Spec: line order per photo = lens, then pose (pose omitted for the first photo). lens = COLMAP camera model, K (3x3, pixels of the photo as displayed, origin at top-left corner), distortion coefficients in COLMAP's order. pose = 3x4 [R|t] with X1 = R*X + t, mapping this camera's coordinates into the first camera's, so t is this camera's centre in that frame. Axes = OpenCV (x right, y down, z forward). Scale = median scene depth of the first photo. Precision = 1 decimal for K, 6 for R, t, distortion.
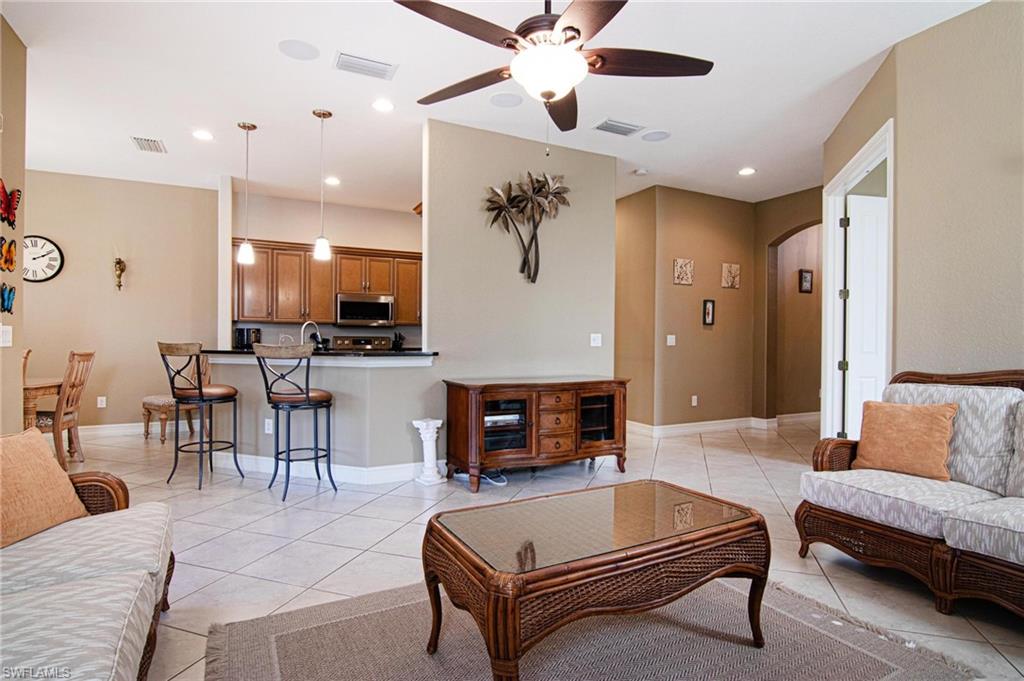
lens RADIAL K [[518.6, 0, 512.0], [0, 518.6, 340.5], [0, 0, 1]] dist [-0.001883, -0.013510]
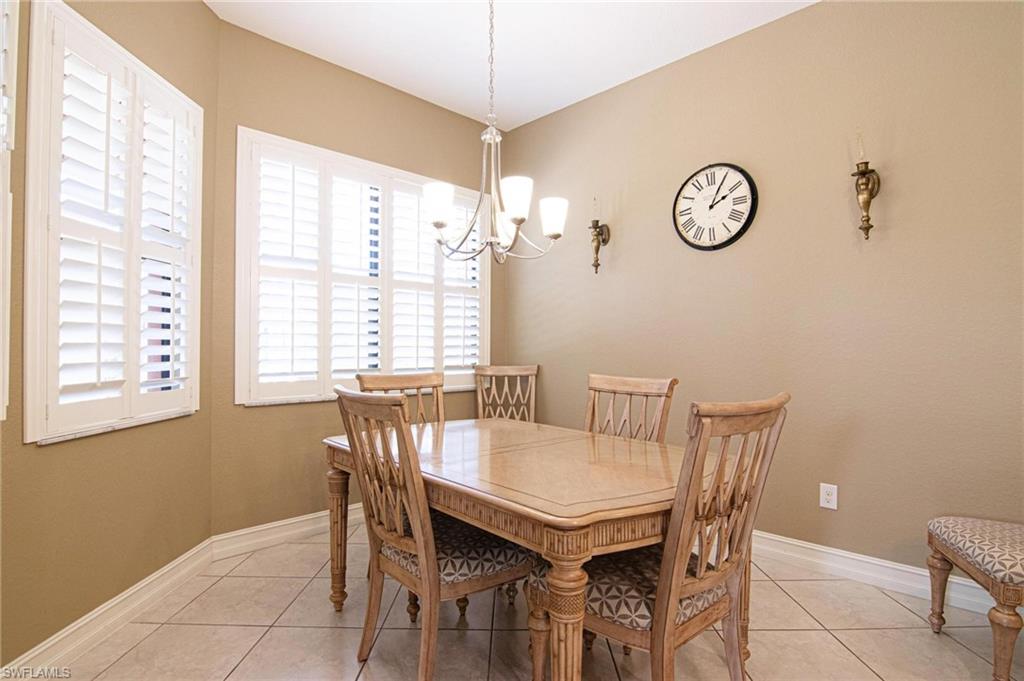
lens RADIAL K [[518.6, 0, 512.0], [0, 518.6, 340.5], [0, 0, 1]] dist [-0.001883, -0.013510]
pose [[0.303347, -0.015658, -0.952752, -0.472893], [-0.010529, 0.999749, -0.019783, -0.005255], [0.952822, 0.016033, 0.303106, 0.629606]]
